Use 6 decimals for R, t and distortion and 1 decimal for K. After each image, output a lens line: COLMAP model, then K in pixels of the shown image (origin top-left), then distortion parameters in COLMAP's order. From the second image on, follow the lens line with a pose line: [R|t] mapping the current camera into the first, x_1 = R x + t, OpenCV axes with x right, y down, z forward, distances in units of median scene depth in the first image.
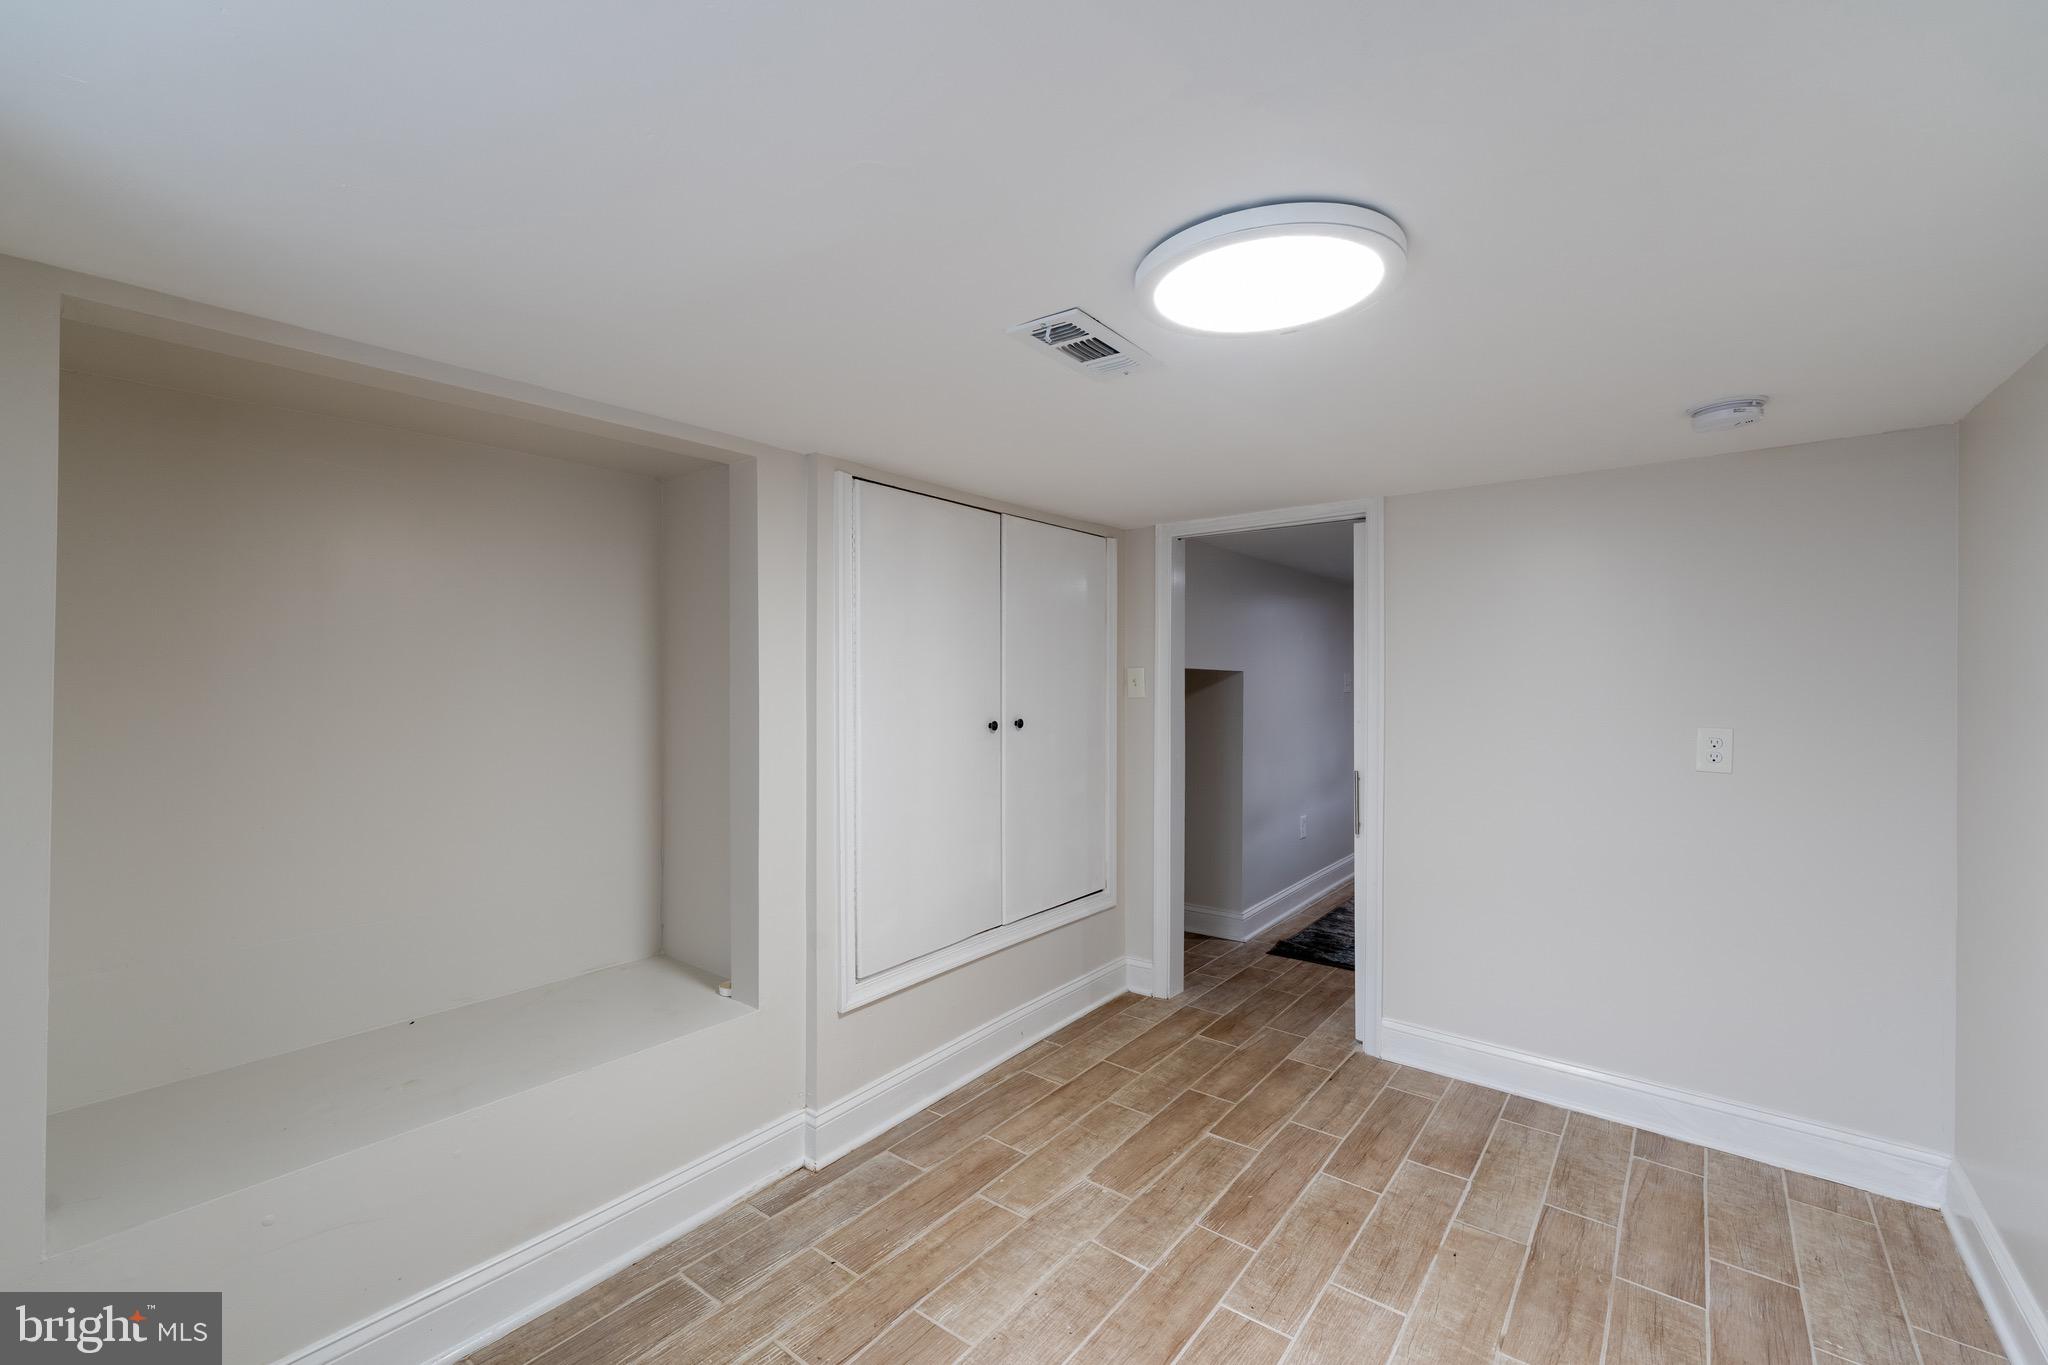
lens RADIAL K [[836.3, 0, 1022.8], [0, 836.3, 686.2], [0, 0, 1]] dist [-0.002540, 0.000032]
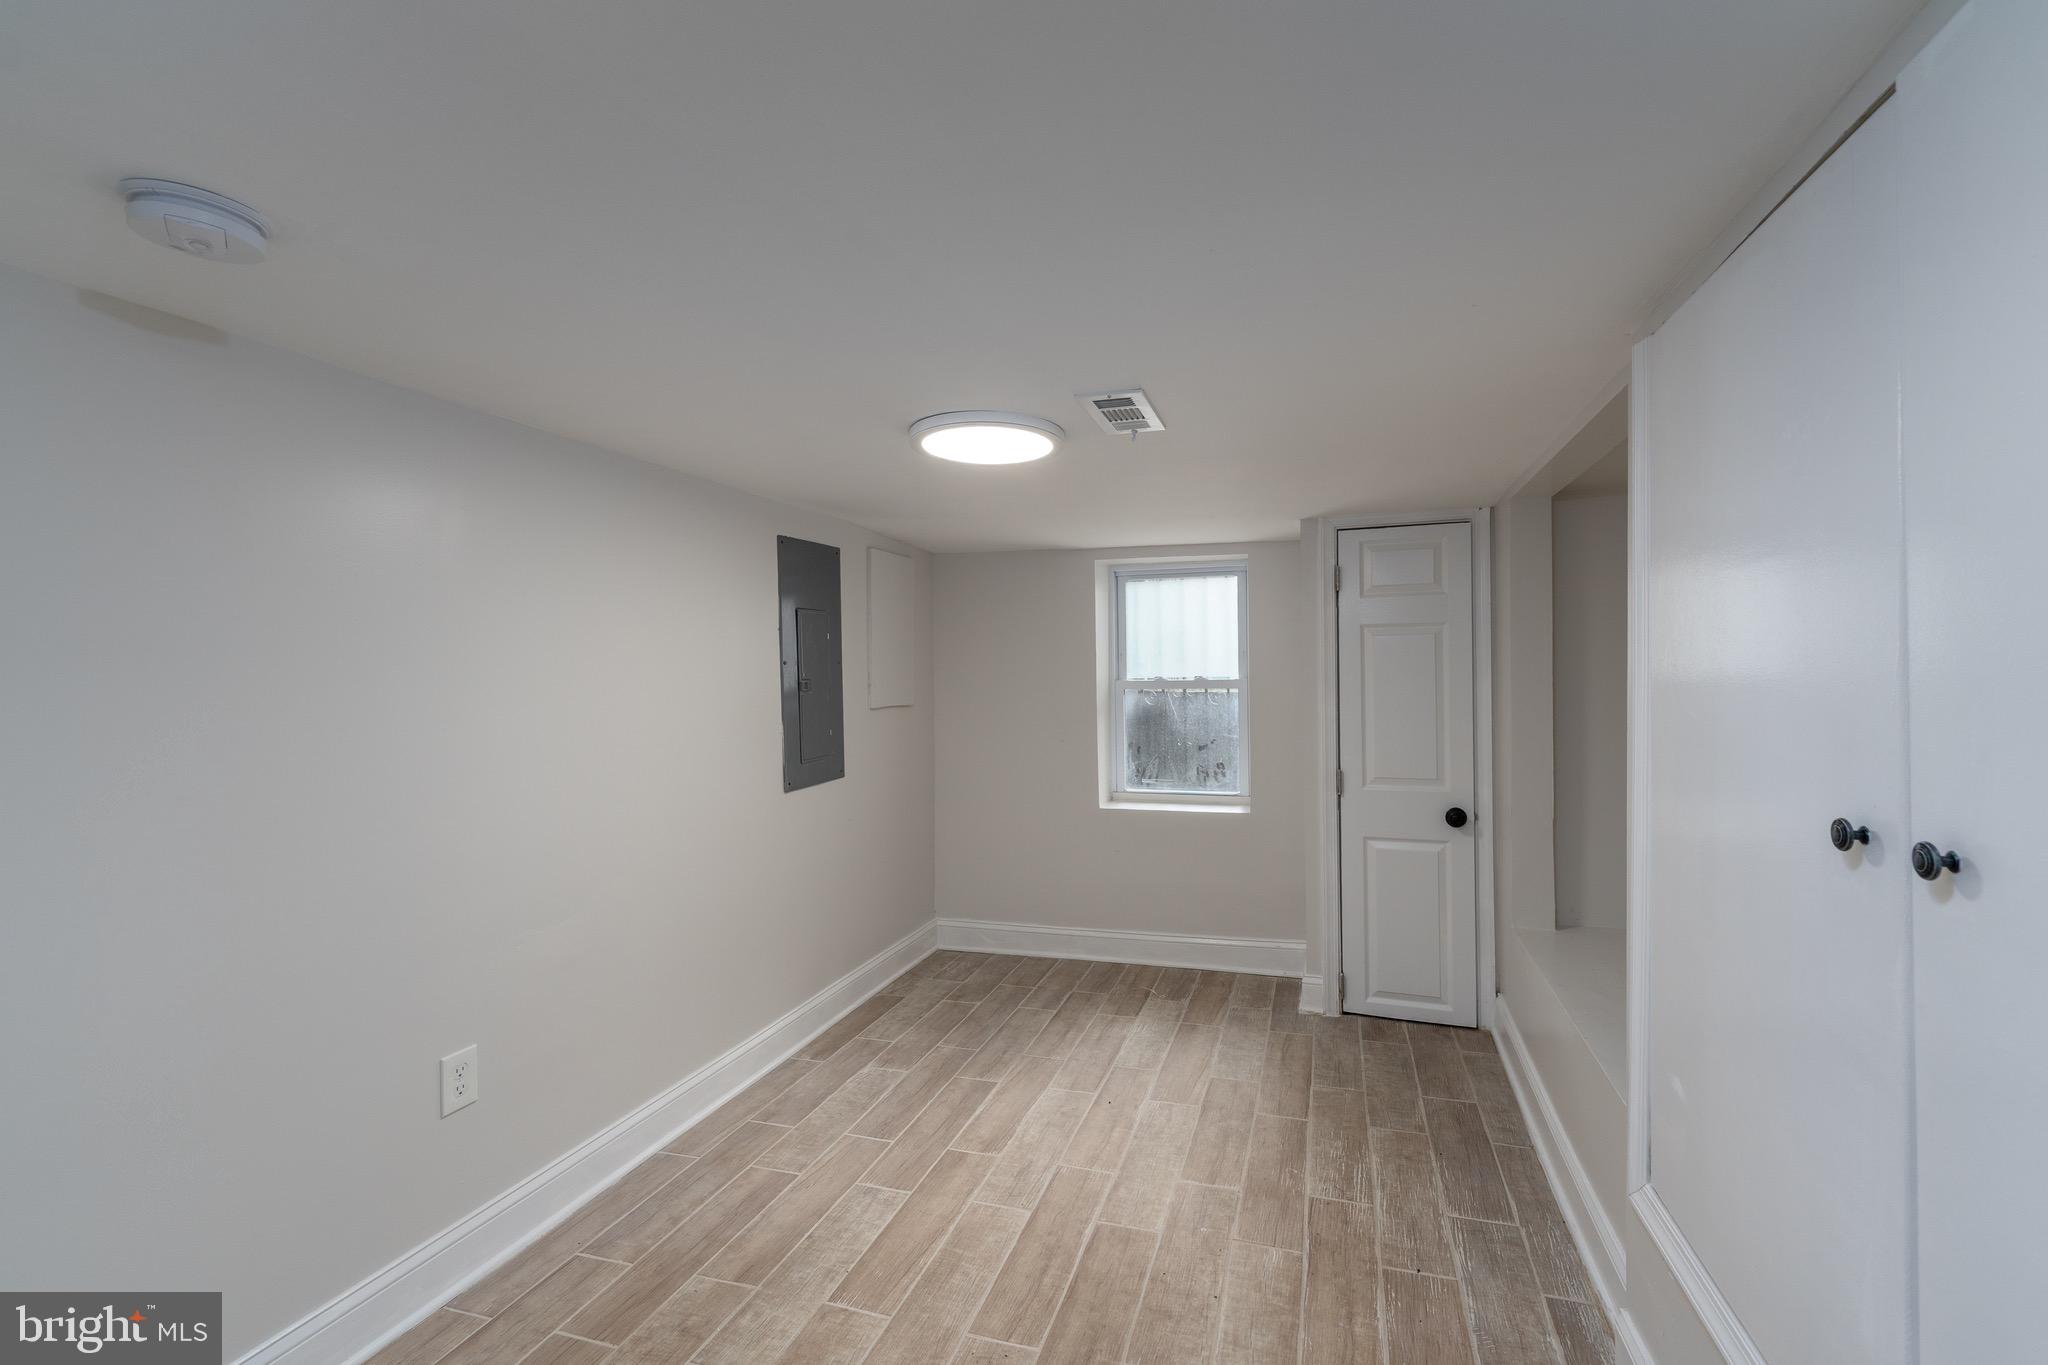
lens RADIAL K [[836.3, 0, 1028.3], [0, 836.3, 672.7], [0, 0, 1]] dist [-0.002540, 0.000032]
pose [[-0.948458, 0.009369, -0.316764, 0.533033], [0.004182, 0.999846, 0.017050, -0.028078], [0.316875, 0.014847, -0.948351, 1.858887]]
